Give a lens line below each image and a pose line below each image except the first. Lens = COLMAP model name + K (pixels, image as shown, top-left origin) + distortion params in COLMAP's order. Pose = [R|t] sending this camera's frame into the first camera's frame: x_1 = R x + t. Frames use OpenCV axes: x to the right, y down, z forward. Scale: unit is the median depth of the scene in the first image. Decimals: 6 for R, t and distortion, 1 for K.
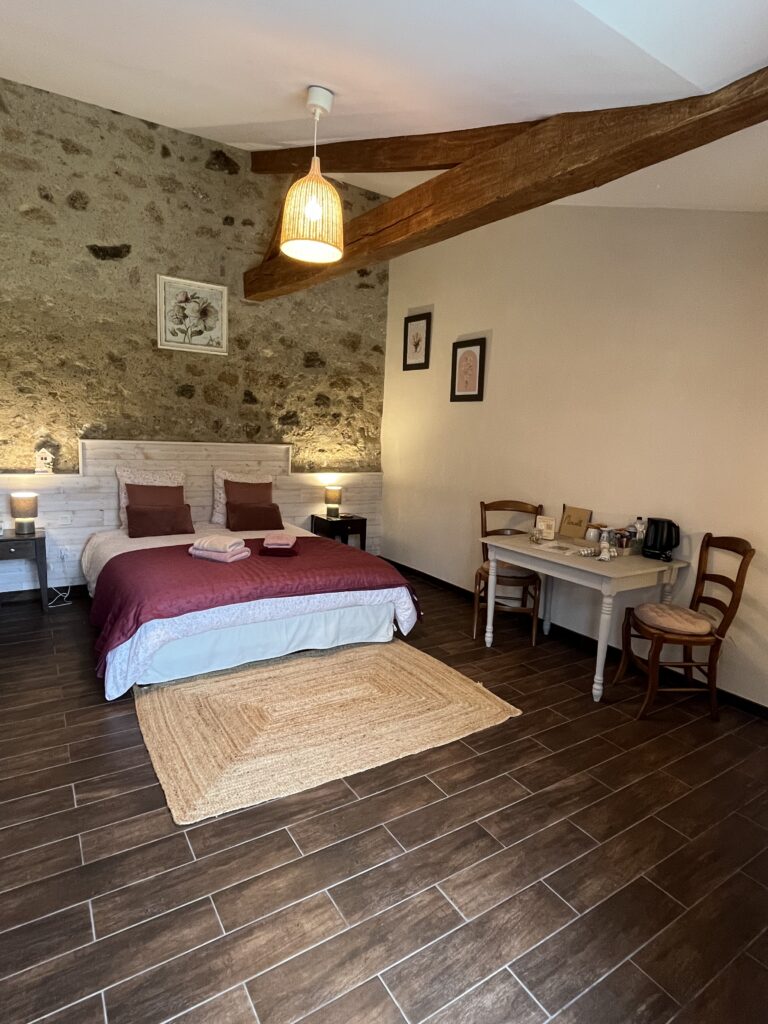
lens RADIAL K [[549.3, 0, 384.0], [0, 549.3, 512.0], [0, 0, 1]] dist [0.001216, -0.000216]
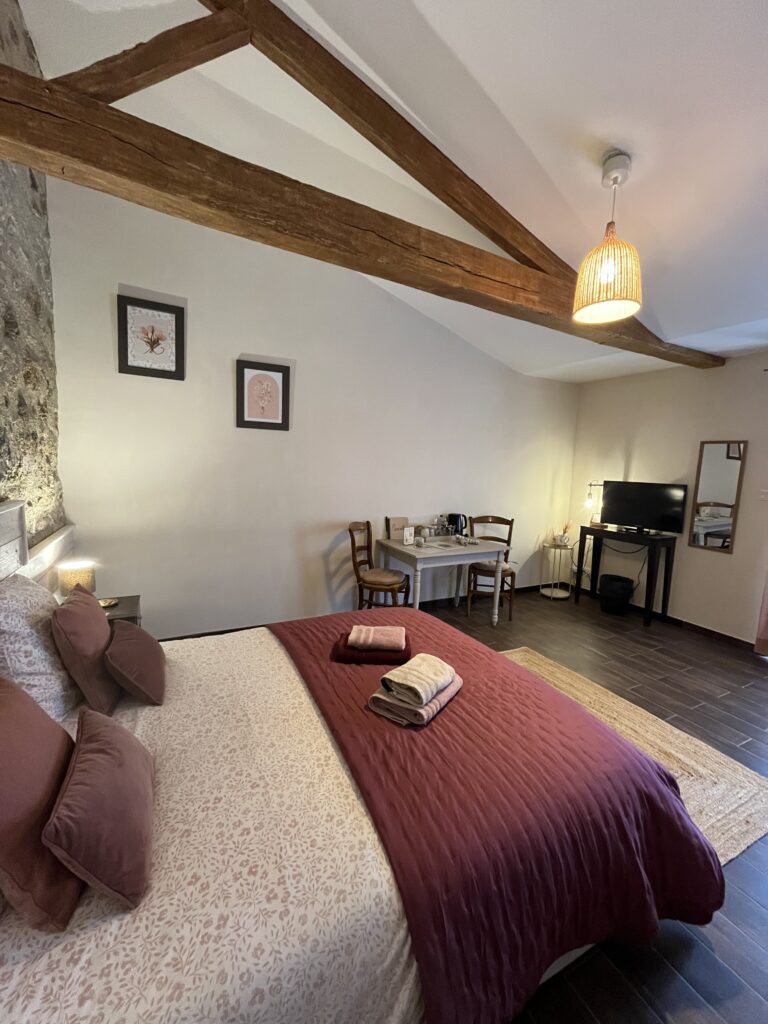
lens RADIAL K [[416.5, 0, 384.0], [0, 416.5, 512.0], [0, 0, 1]] dist [0.000481, 0.000258]
pose [[0.111474, -0.159892, 0.980820, -0.574747], [0.117473, 0.982172, 0.146761, -0.151830], [-0.986800, 0.098860, 0.128270, 0.766710]]
